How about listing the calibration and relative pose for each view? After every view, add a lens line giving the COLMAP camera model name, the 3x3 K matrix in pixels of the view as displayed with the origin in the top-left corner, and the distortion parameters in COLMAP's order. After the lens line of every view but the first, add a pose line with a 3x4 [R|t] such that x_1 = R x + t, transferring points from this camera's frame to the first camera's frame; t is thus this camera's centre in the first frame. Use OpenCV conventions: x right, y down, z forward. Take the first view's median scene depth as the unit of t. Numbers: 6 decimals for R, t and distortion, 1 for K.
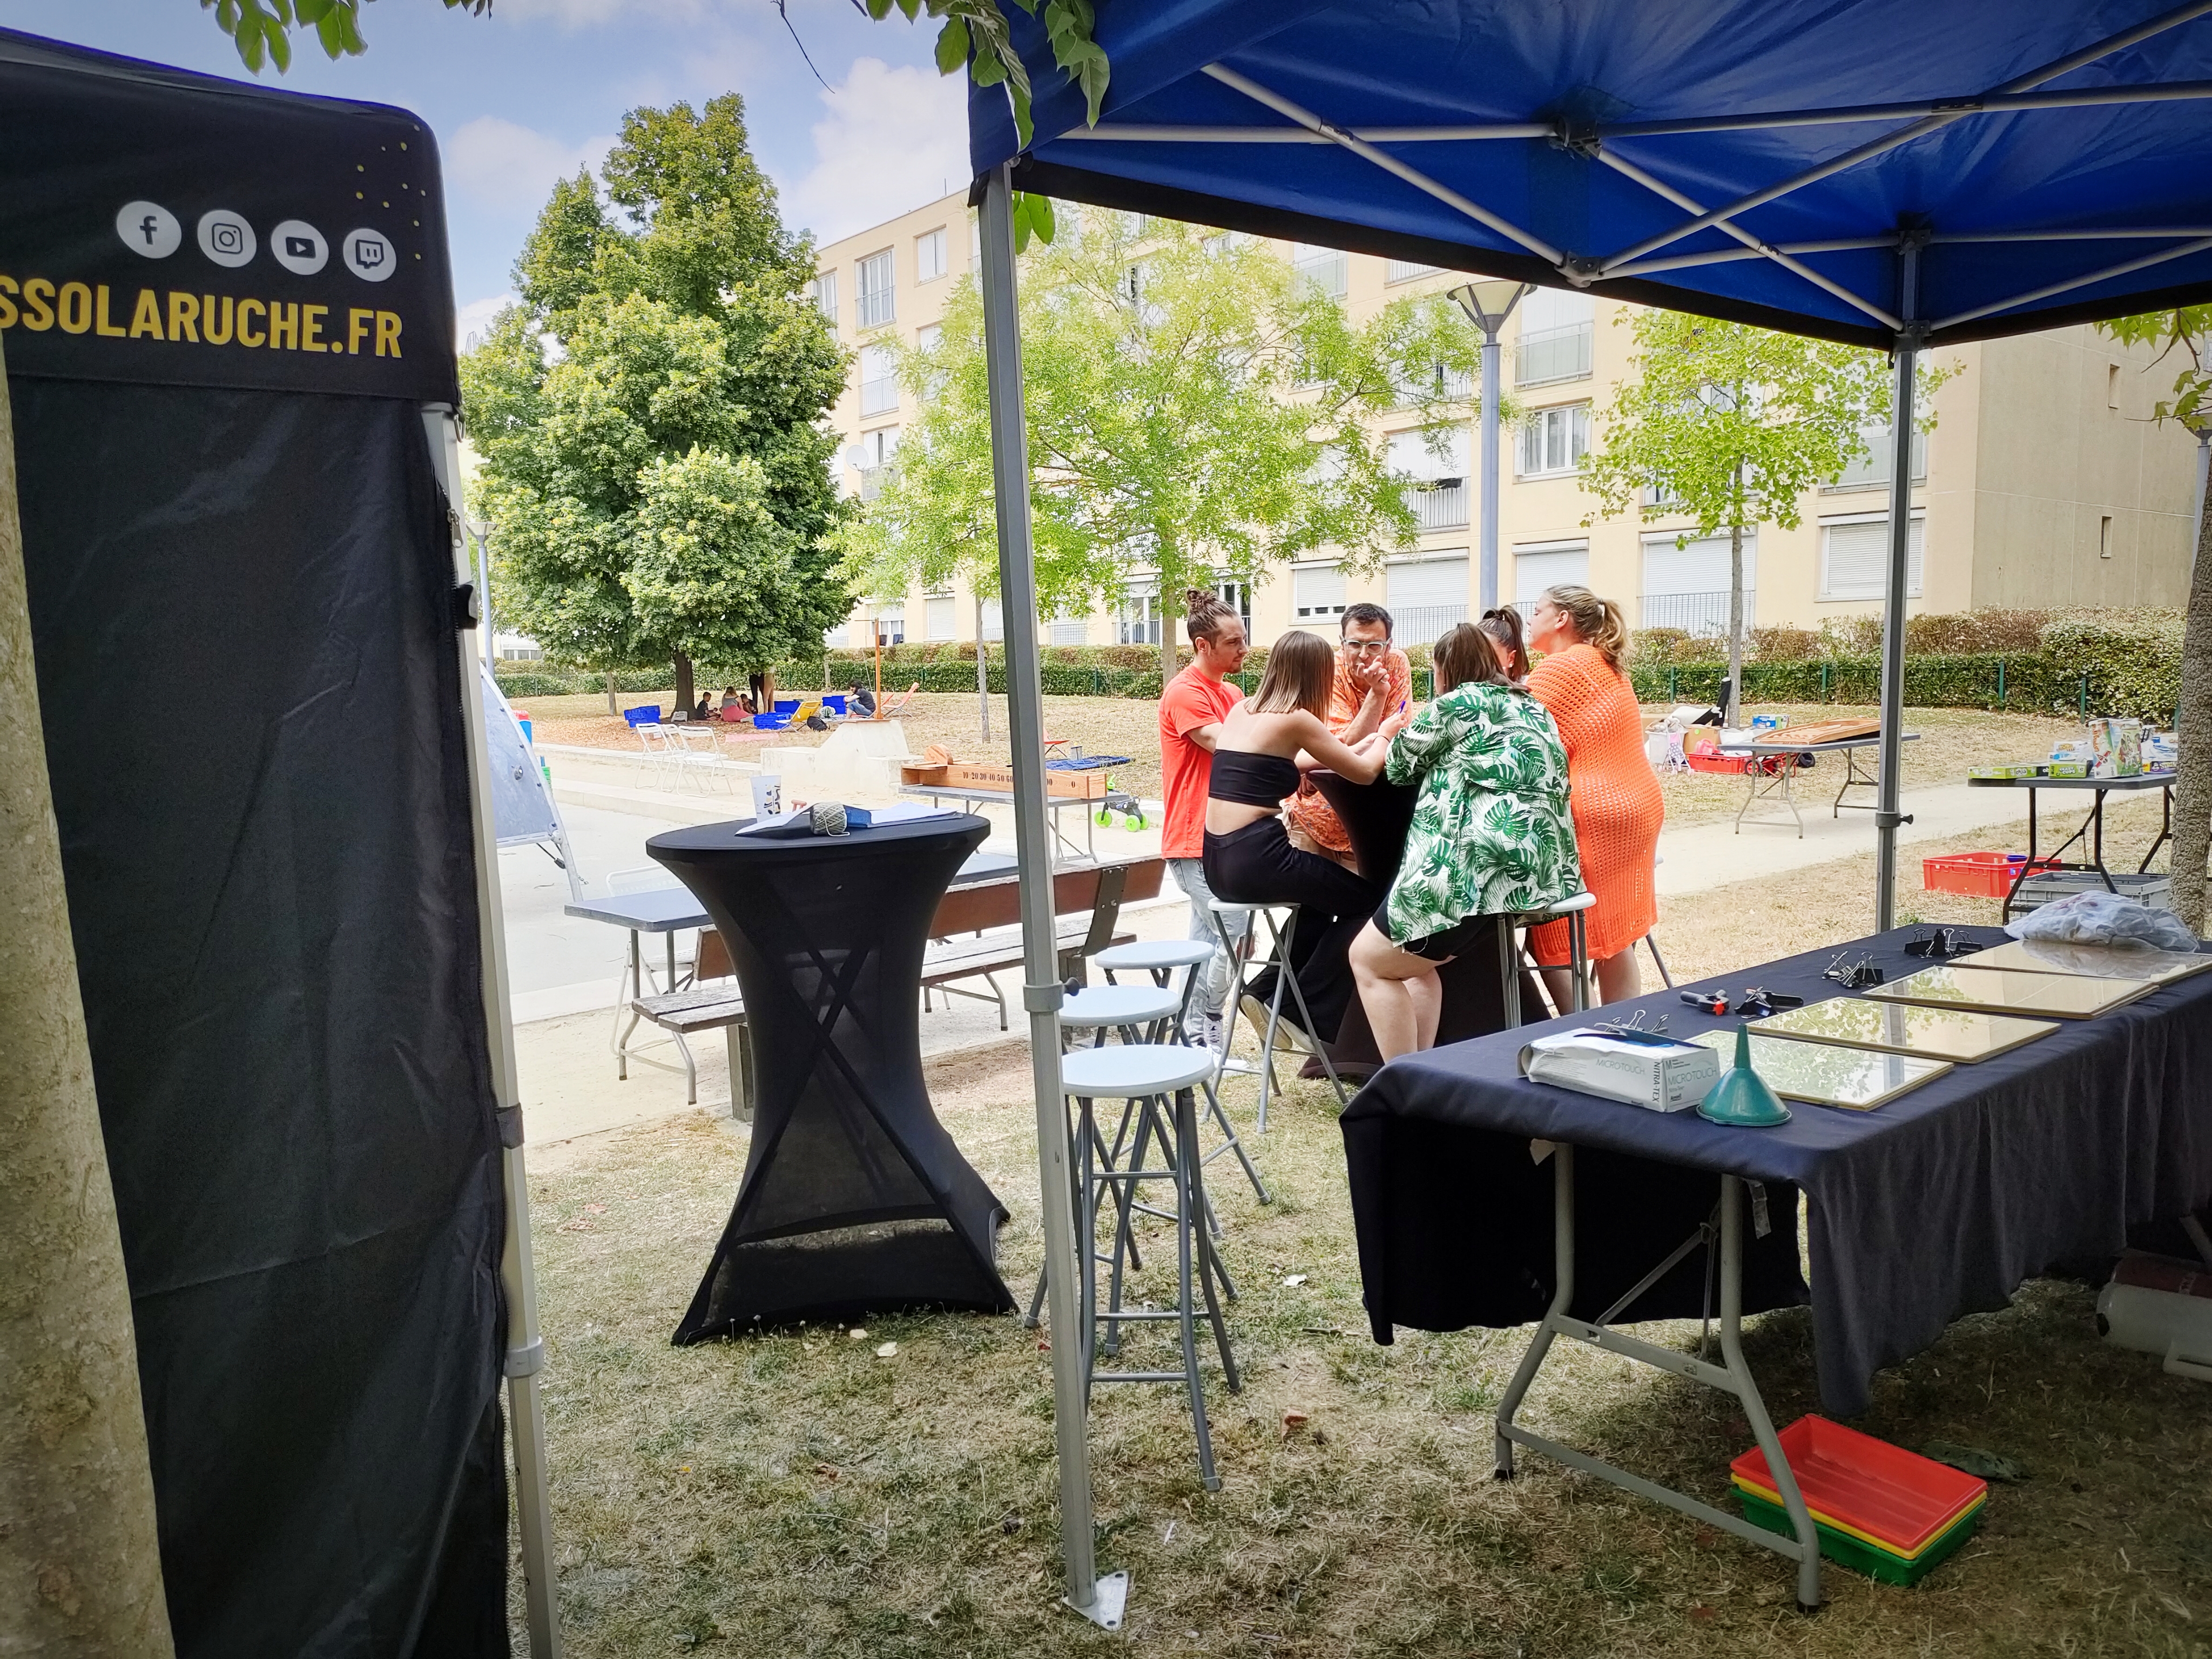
lens RADIAL K [[1500.8, 0, 1106.0], [0, 1500.8, 829.5], [0, 0, 1]] dist [0.004032, 0.001236]
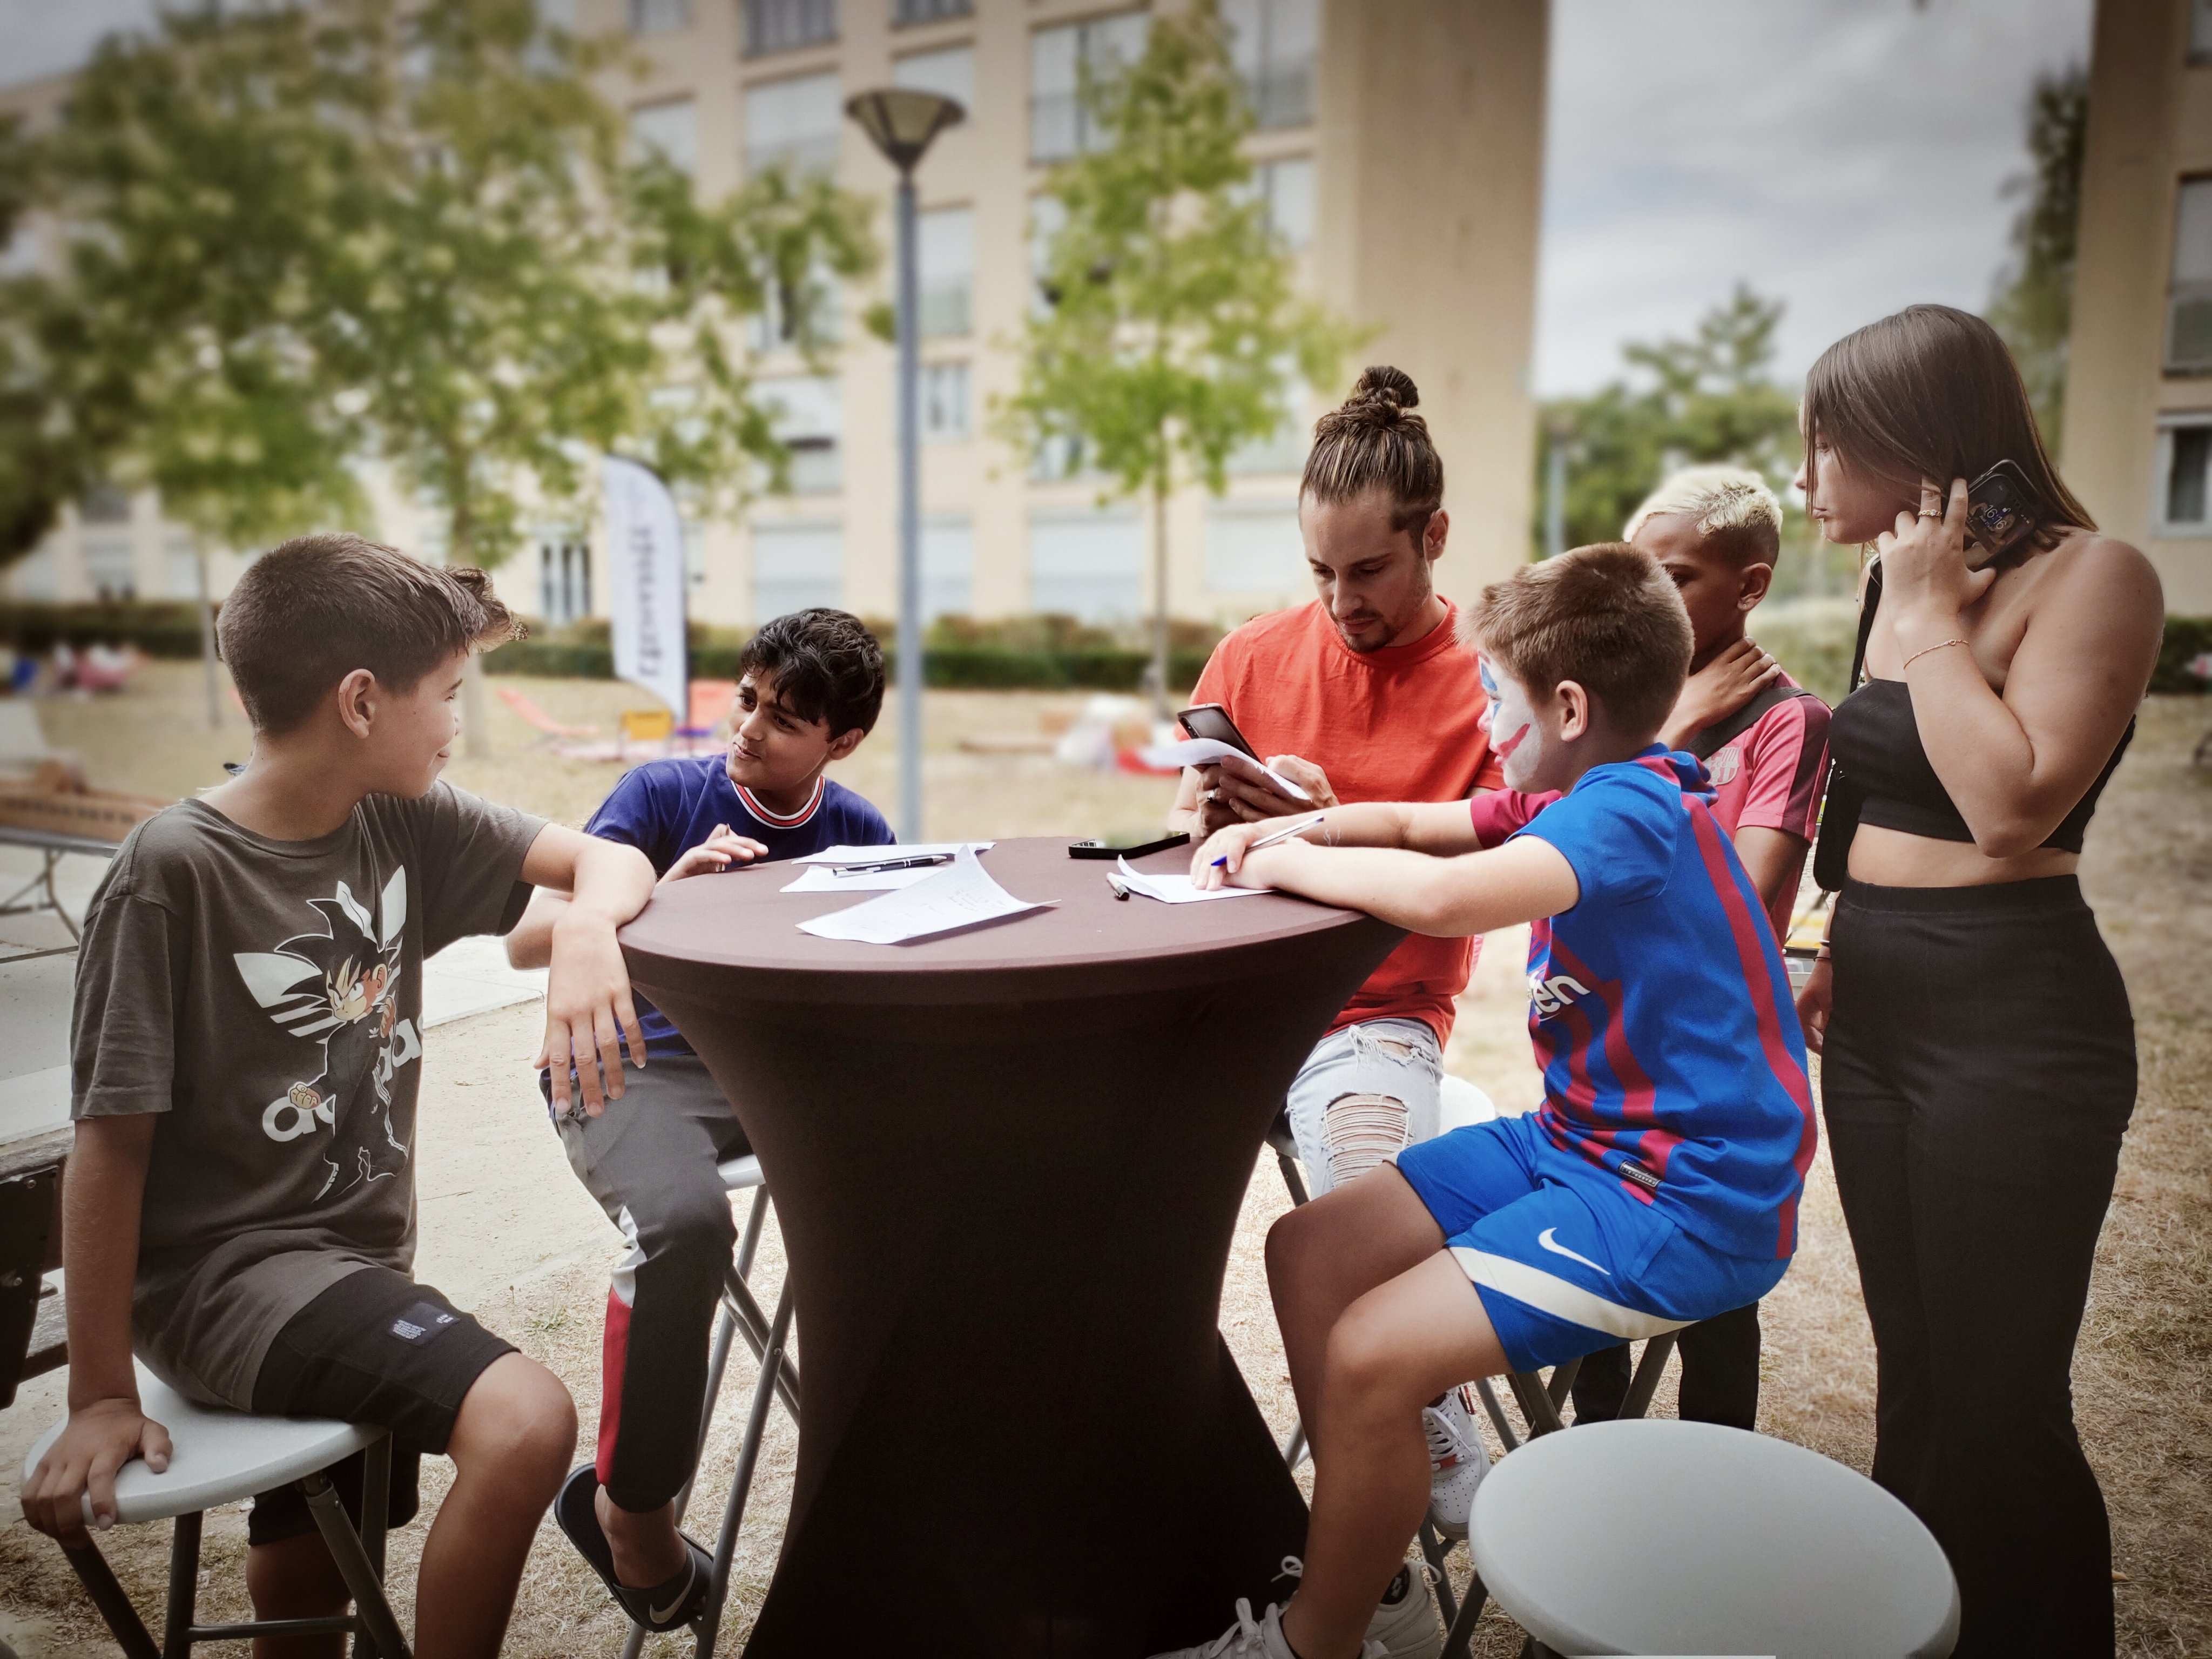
lens RADIAL K [[1500.8, 0, 1106.0], [0, 1500.8, 829.5], [0, 0, 1]] dist [0.004032, 0.001236]
pose [[0.915711, -0.026020, 0.400993, 0.033531], [0.018734, 0.999581, 0.022079, -0.023366], [-0.401400, -0.012706, 0.915815, 0.202966]]
